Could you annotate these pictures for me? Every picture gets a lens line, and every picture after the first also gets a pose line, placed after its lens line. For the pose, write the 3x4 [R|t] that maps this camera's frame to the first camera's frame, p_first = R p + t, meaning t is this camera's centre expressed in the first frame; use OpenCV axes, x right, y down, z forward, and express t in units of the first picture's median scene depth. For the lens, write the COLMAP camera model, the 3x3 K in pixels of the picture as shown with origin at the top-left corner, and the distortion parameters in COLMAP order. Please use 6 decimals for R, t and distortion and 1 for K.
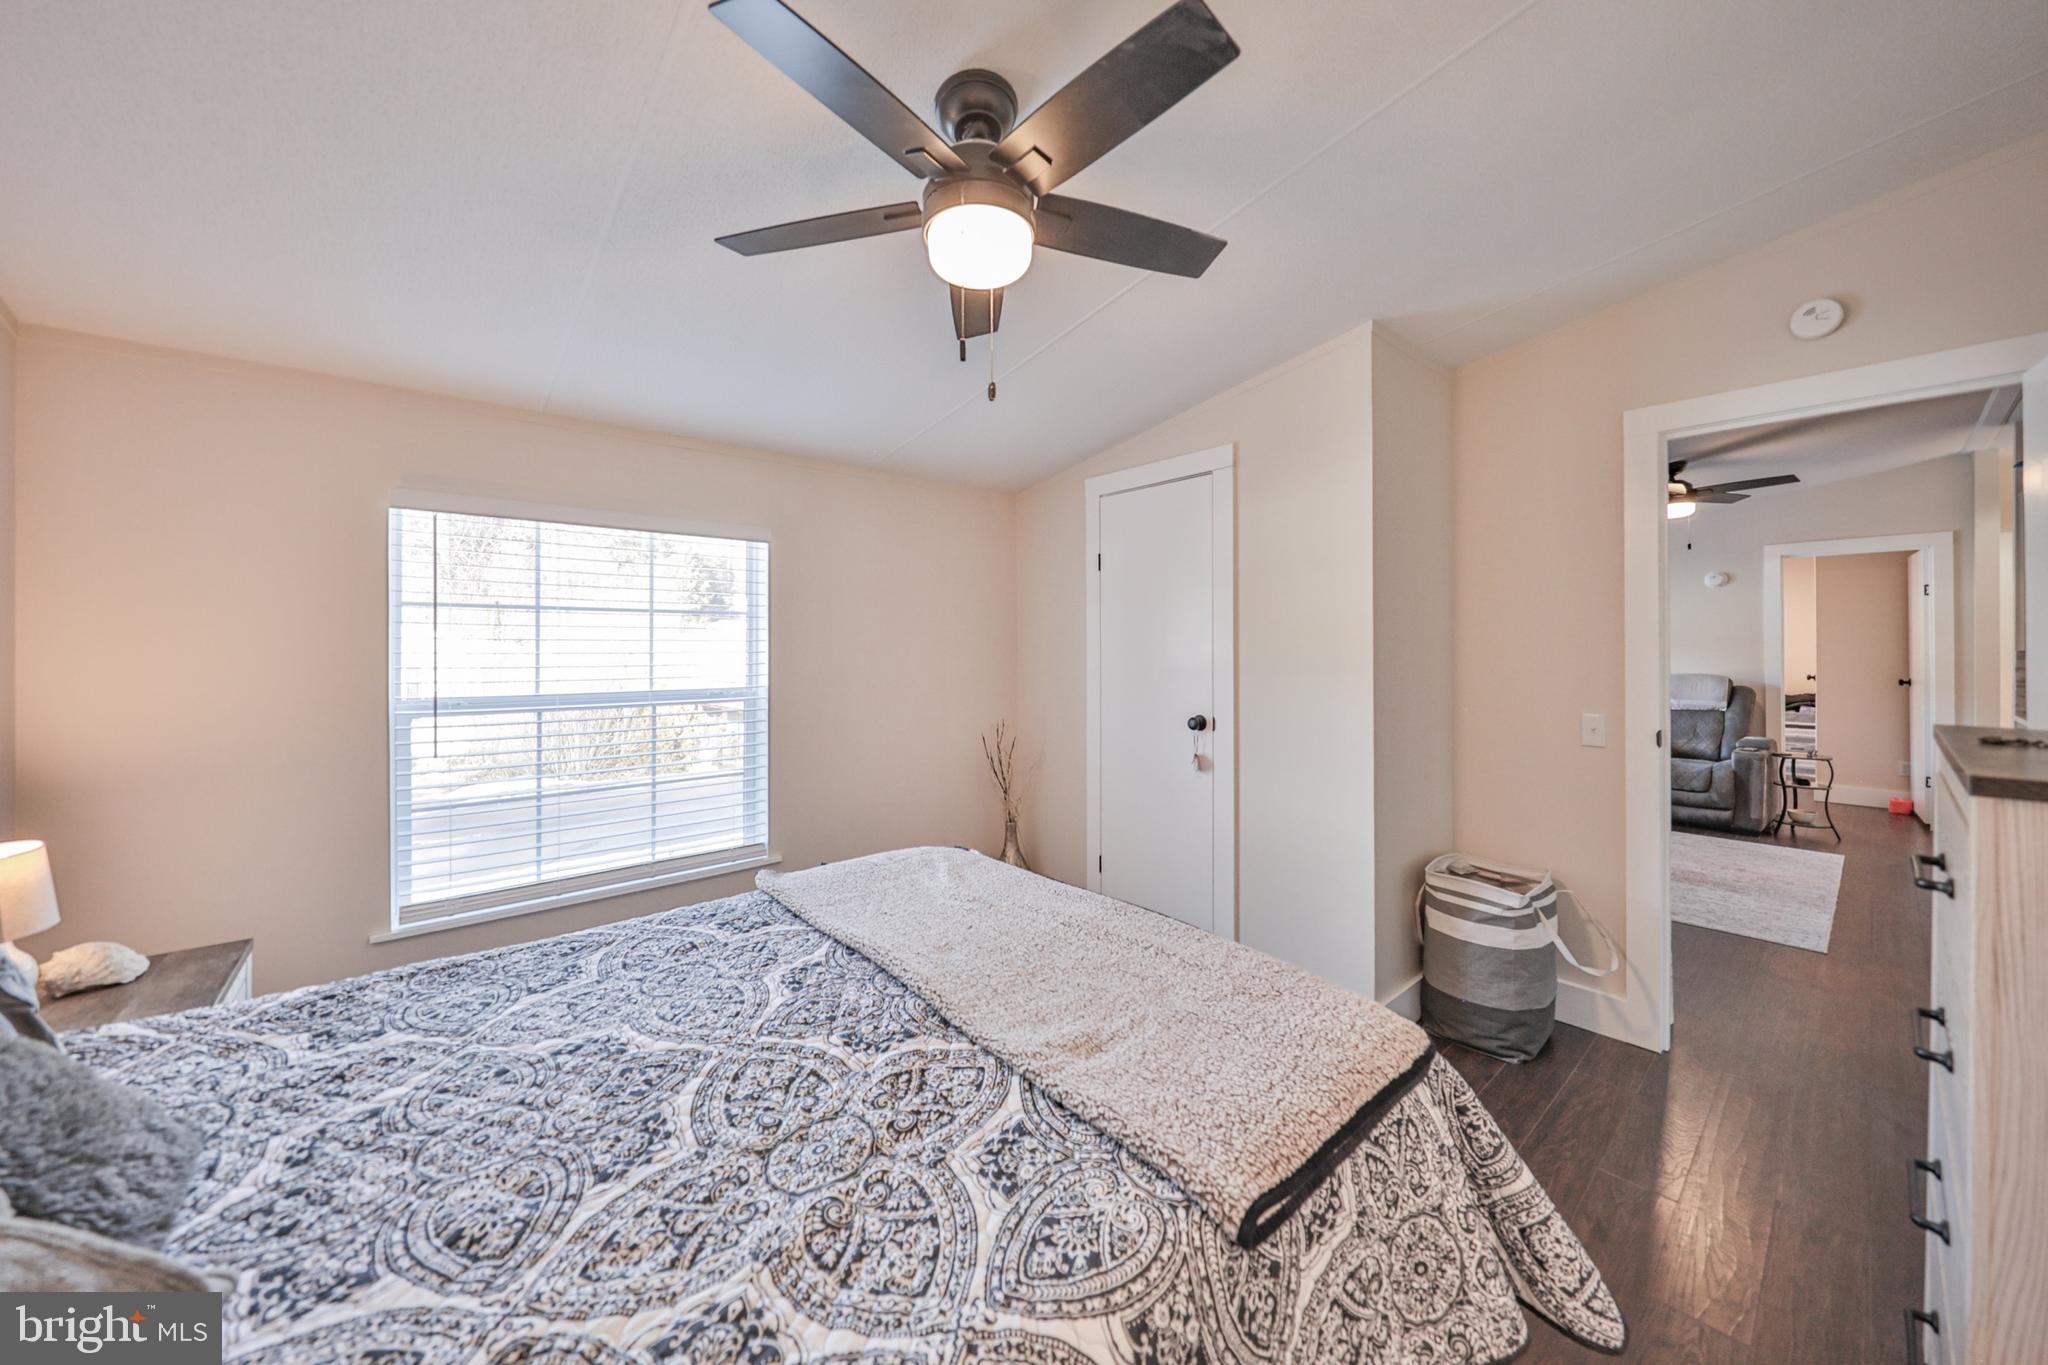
lens RADIAL K [[708.1, 0, 1050.7], [0, 708.1, 663.0], [0, 0, 1]] dist [-0.000113, -0.000060]
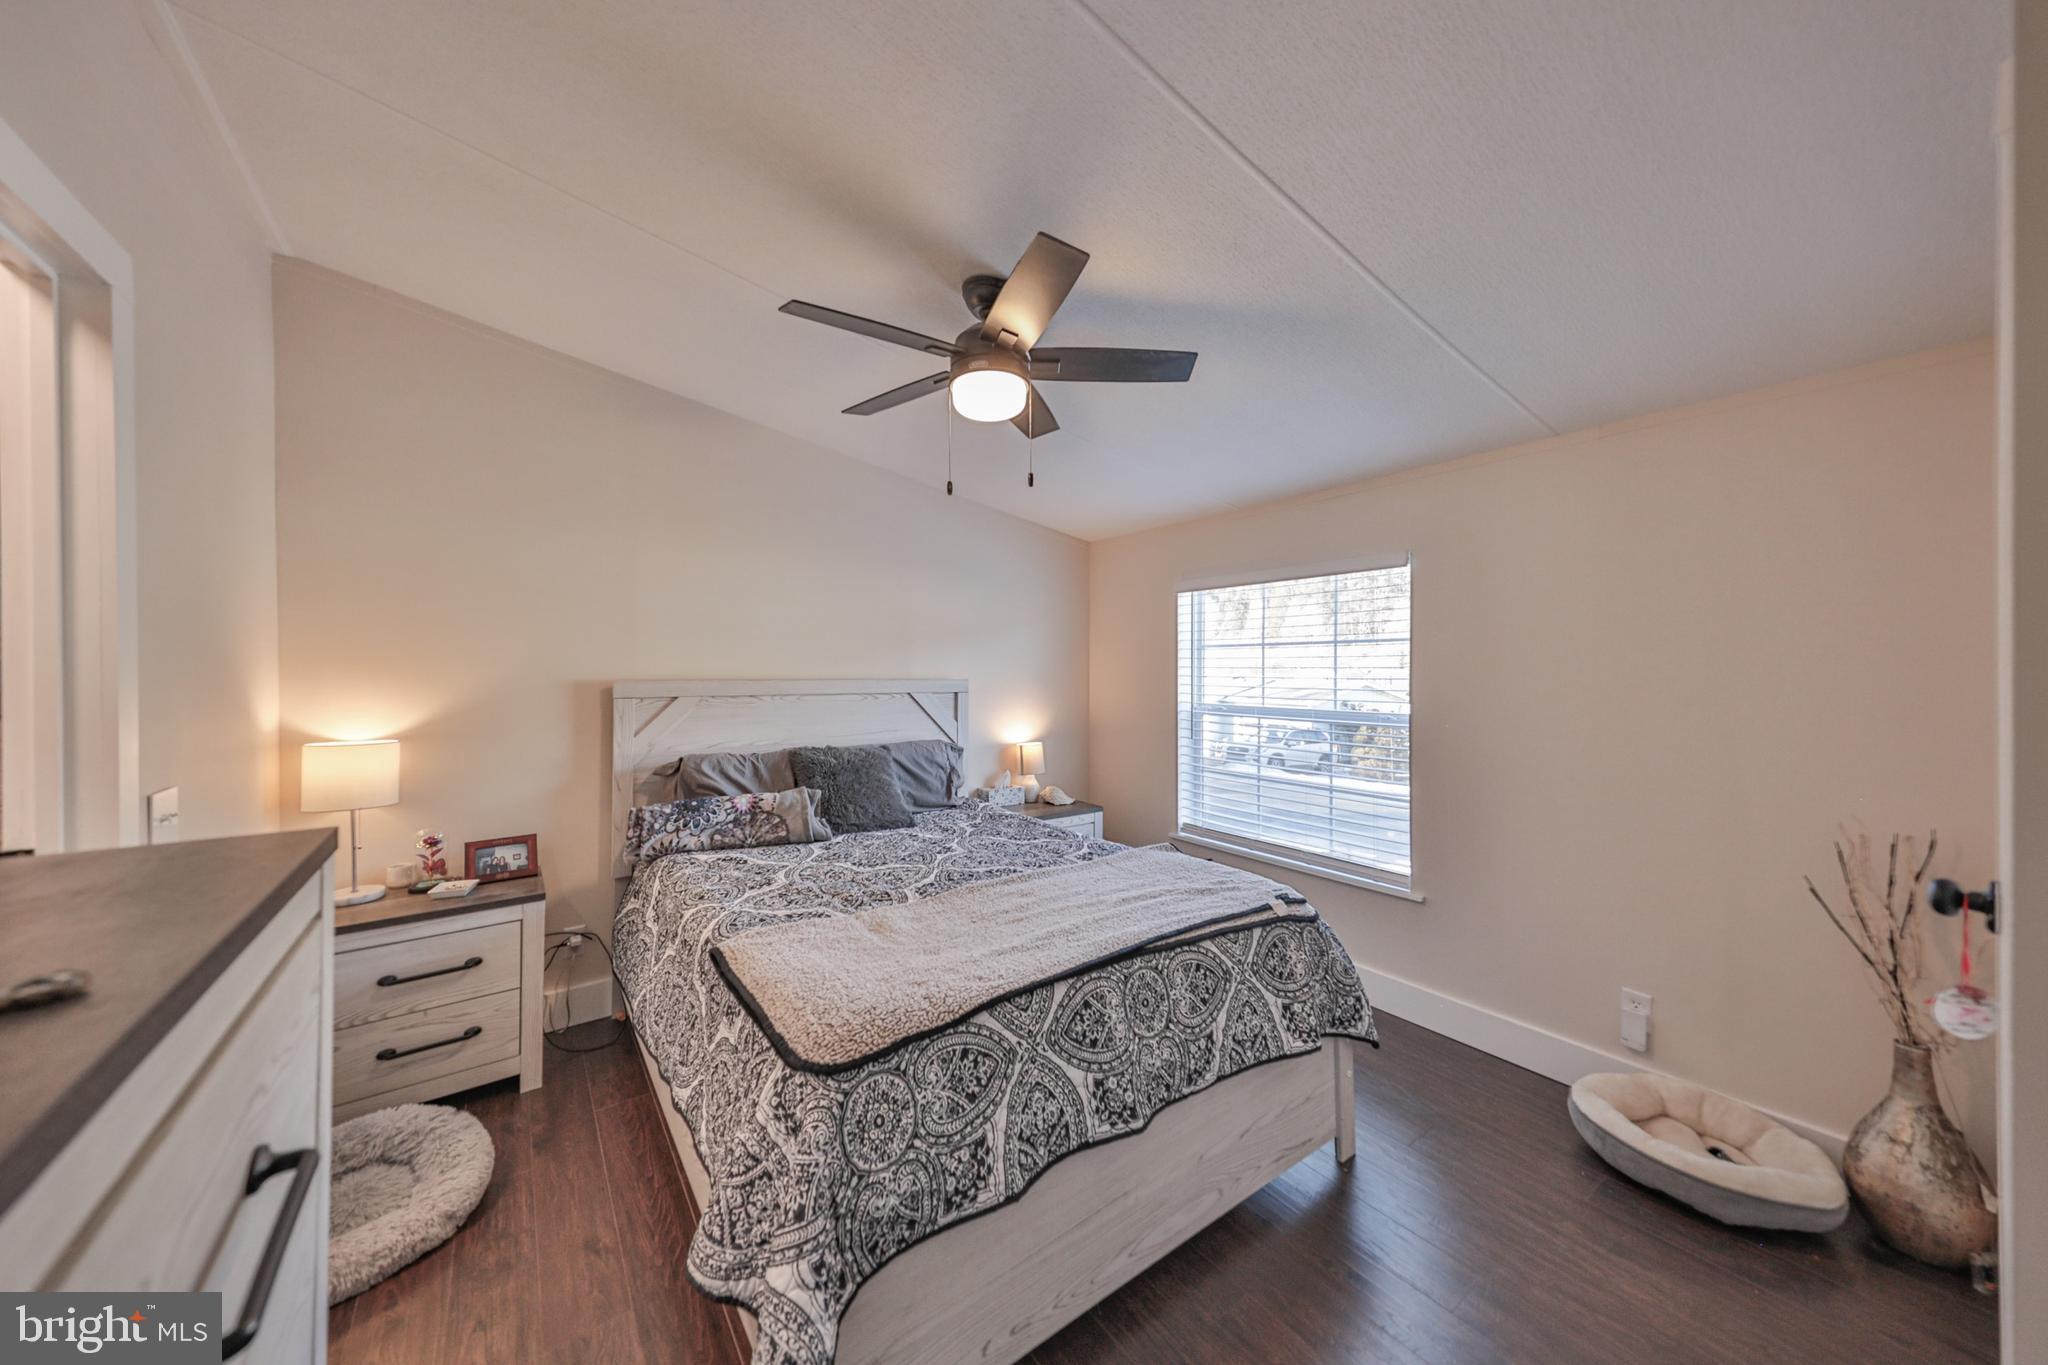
lens RADIAL K [[692.9, 0, 1020.7], [0, 692.9, 677.5], [0, 0, 1]] dist [0.001238, 0.000022]
pose [[-0.082234, 0.010839, -0.996554, 0.808617], [-0.026188, 0.999572, 0.013033, -0.021465], [0.996269, 0.027169, -0.081915, 0.743387]]
